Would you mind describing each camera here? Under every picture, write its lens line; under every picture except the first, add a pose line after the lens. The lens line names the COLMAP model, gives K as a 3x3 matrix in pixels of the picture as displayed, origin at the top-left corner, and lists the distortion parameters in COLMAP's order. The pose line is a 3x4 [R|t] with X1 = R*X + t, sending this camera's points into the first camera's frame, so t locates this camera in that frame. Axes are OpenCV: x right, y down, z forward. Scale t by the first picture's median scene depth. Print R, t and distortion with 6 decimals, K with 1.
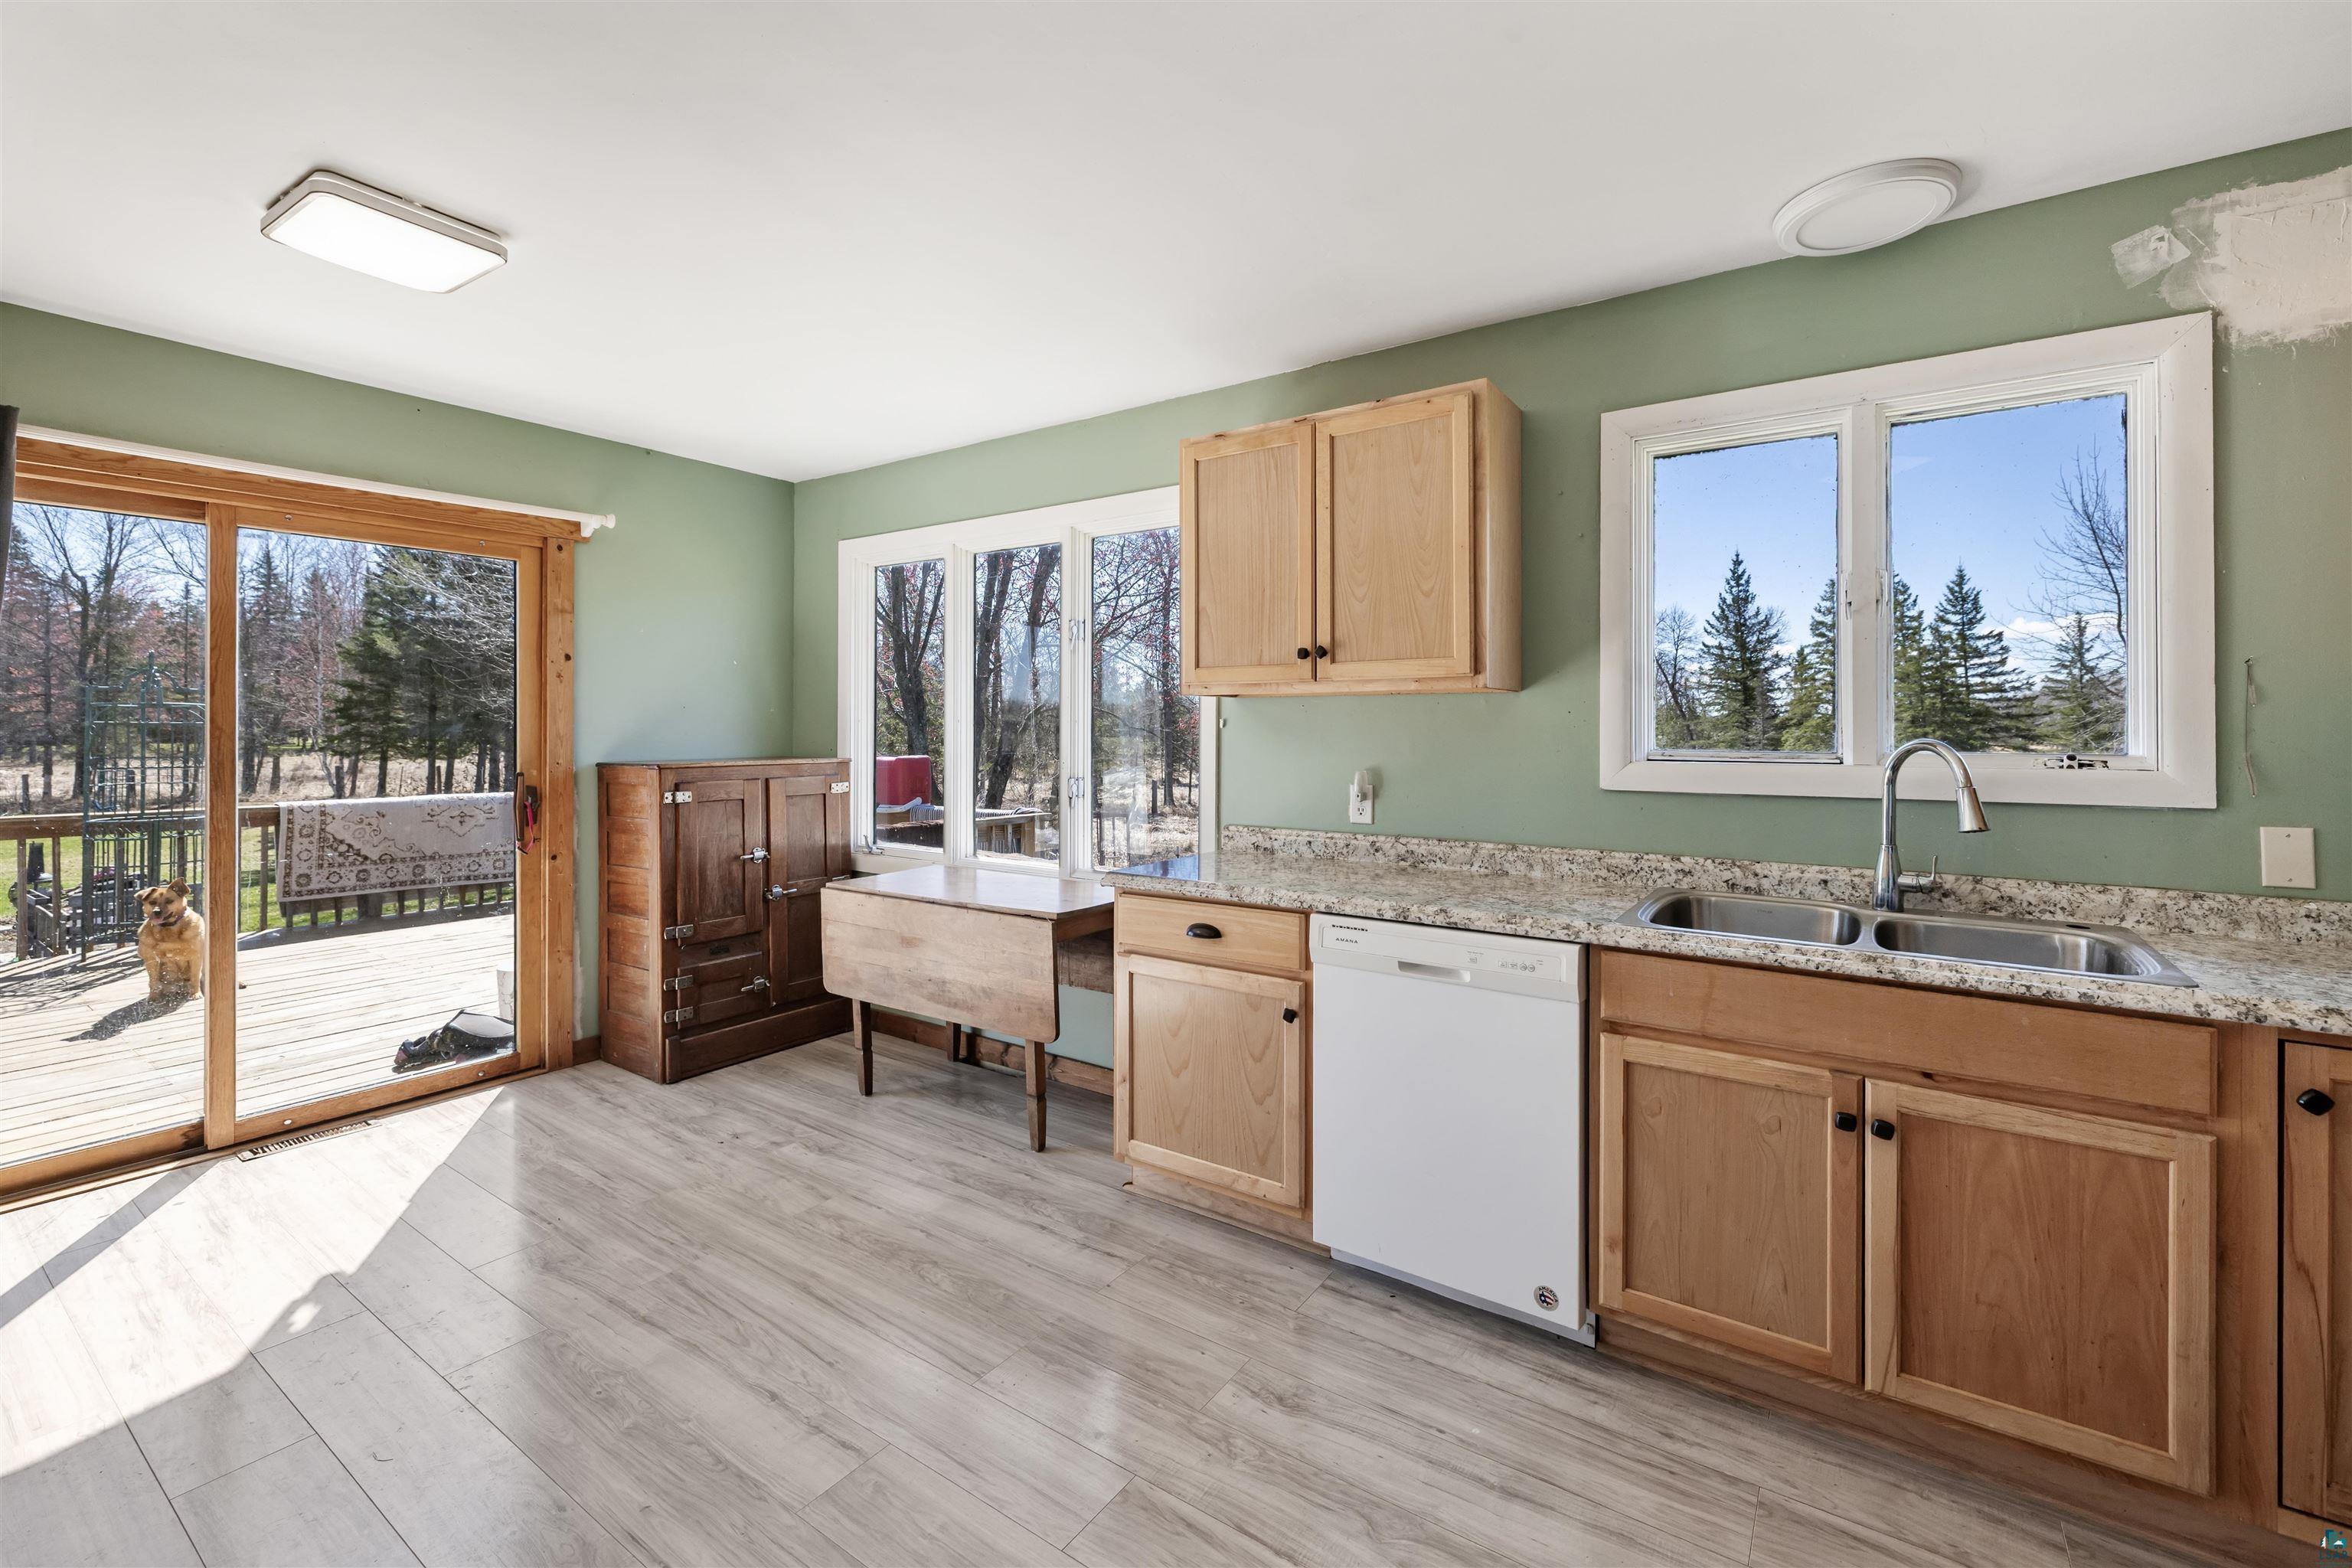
lens RADIAL K [[991.2, 0, 1167.1], [0, 991.2, 722.3], [0, 0, 1]] dist [0.000160, -0.000050]
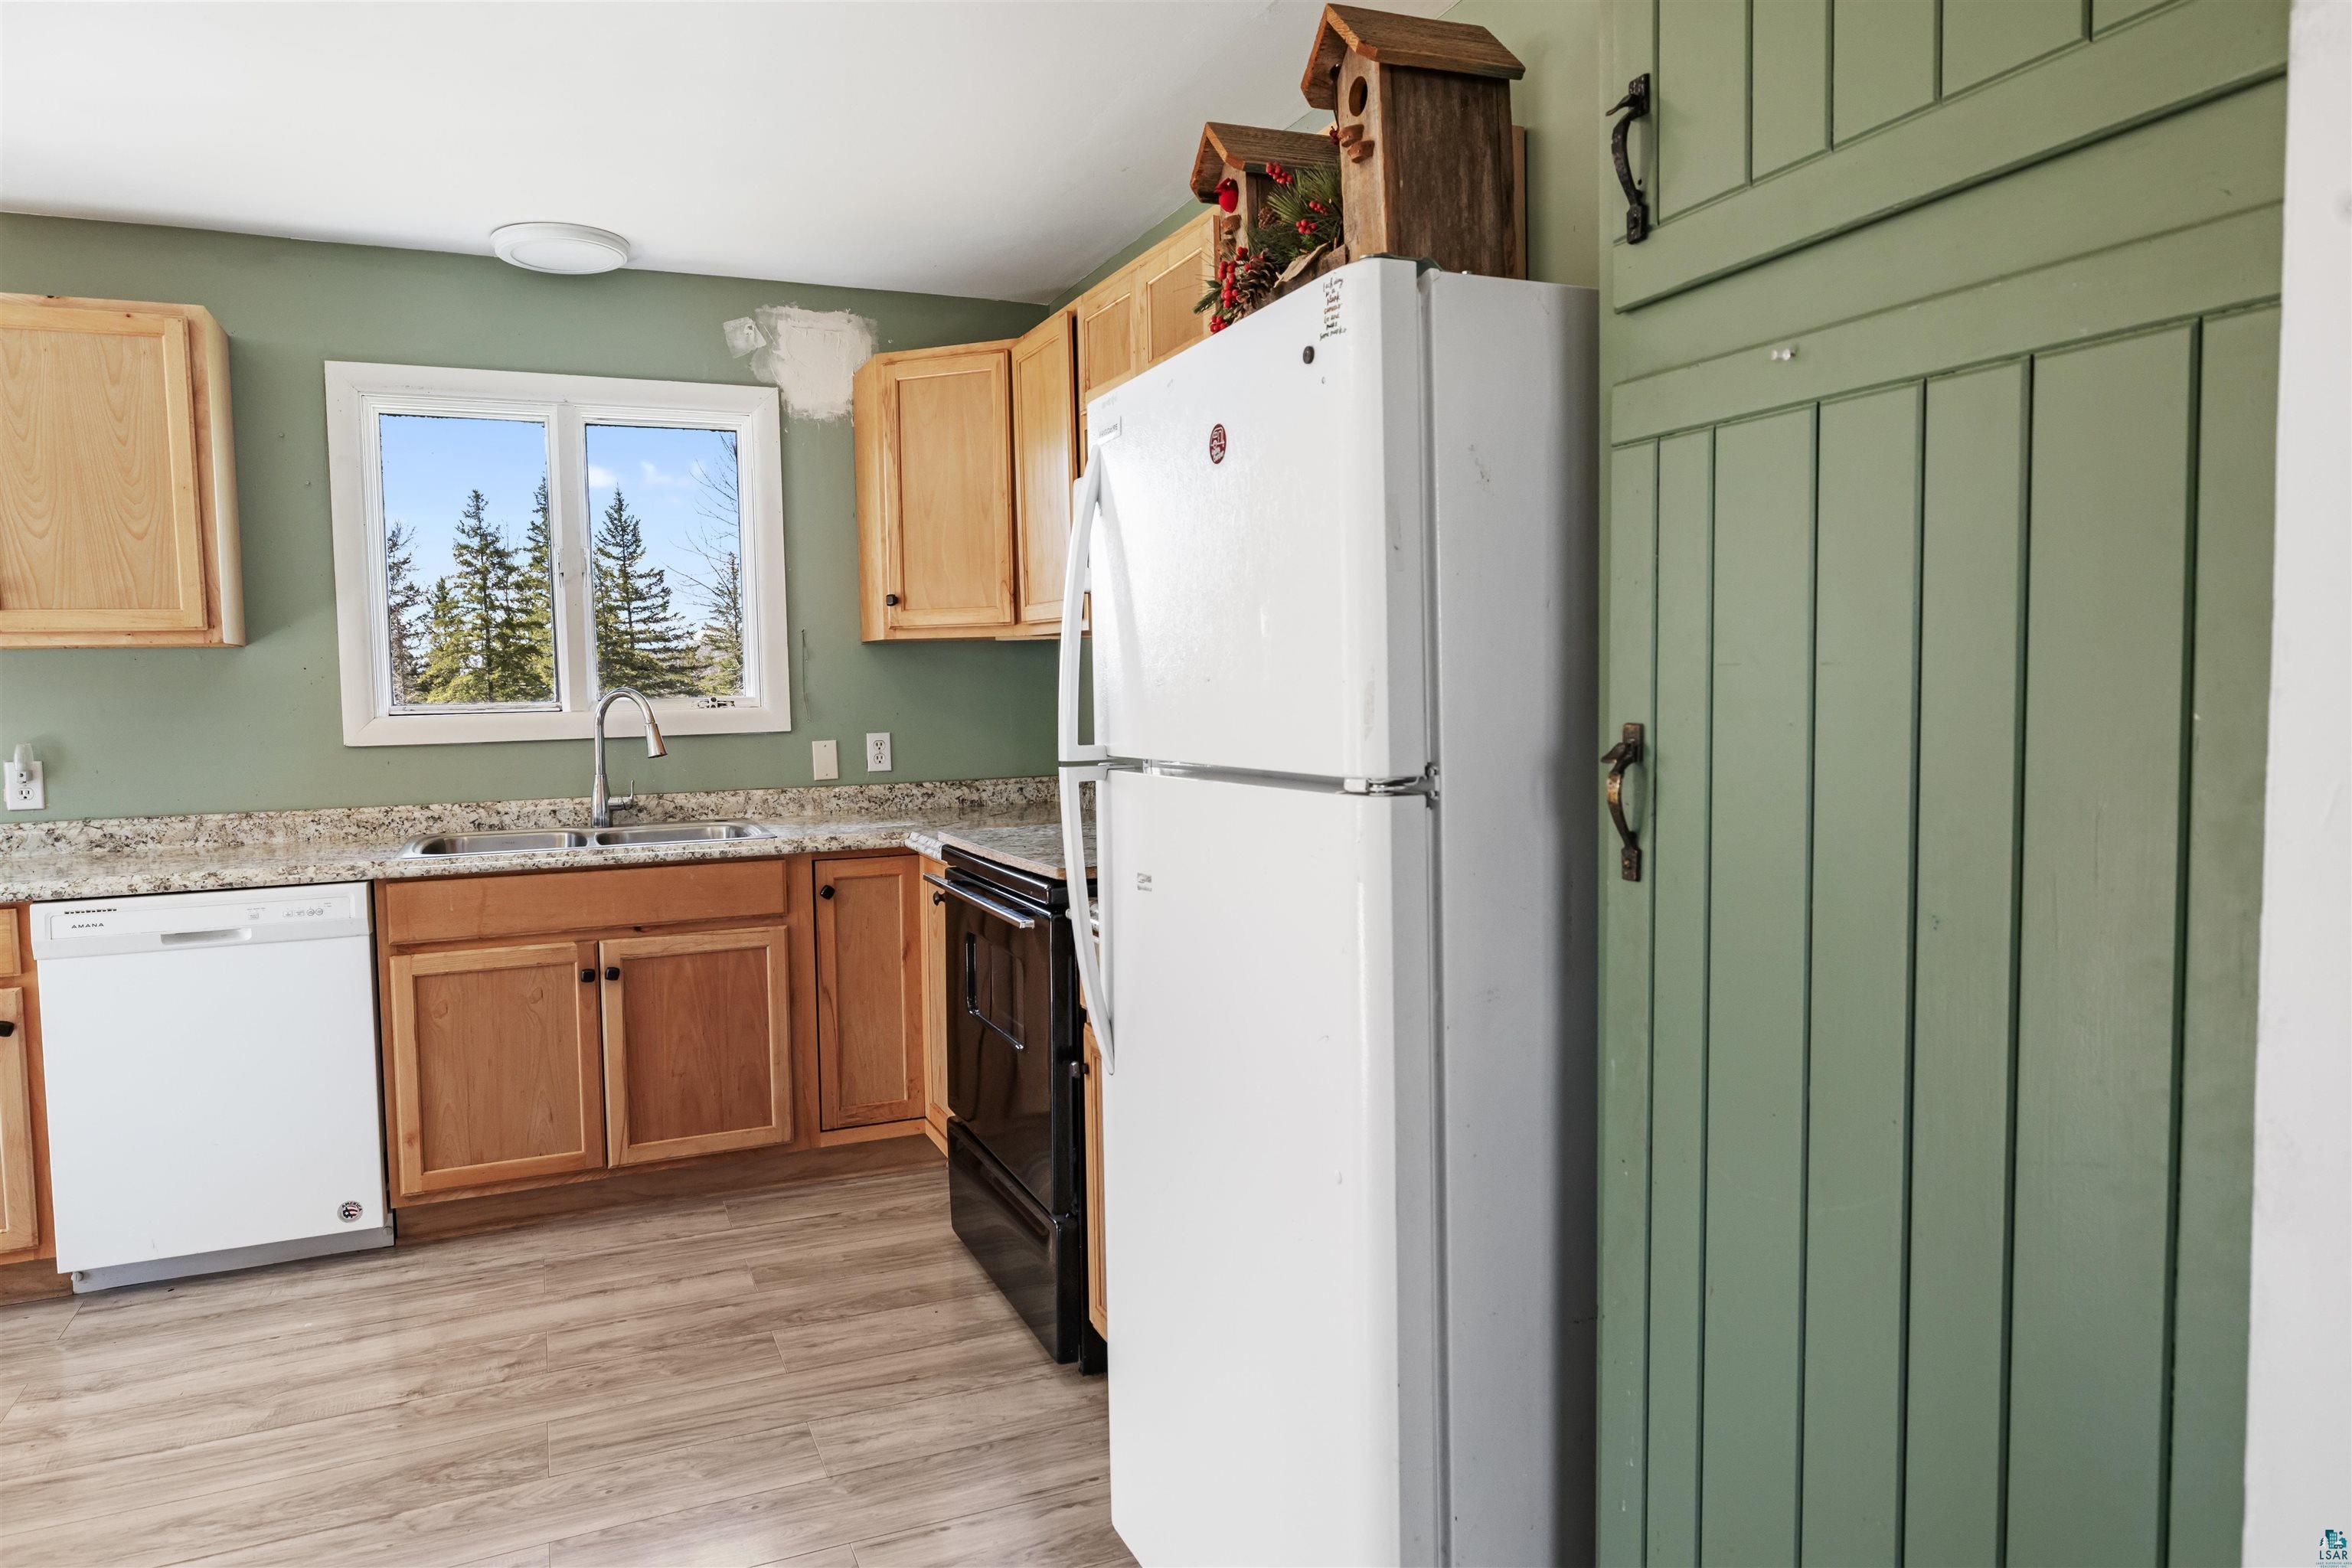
lens RADIAL K [[1427.0, 0, 1182.7], [0, 1427.0, 761.8], [0, 0, 1]] dist [-0.001039, 0.001669]
pose [[0.500395, -0.062938, 0.863507, -0.485476], [0.014064, 0.997814, 0.064577, 0.003187], [-0.865683, -0.020169, 0.500186, -0.566089]]
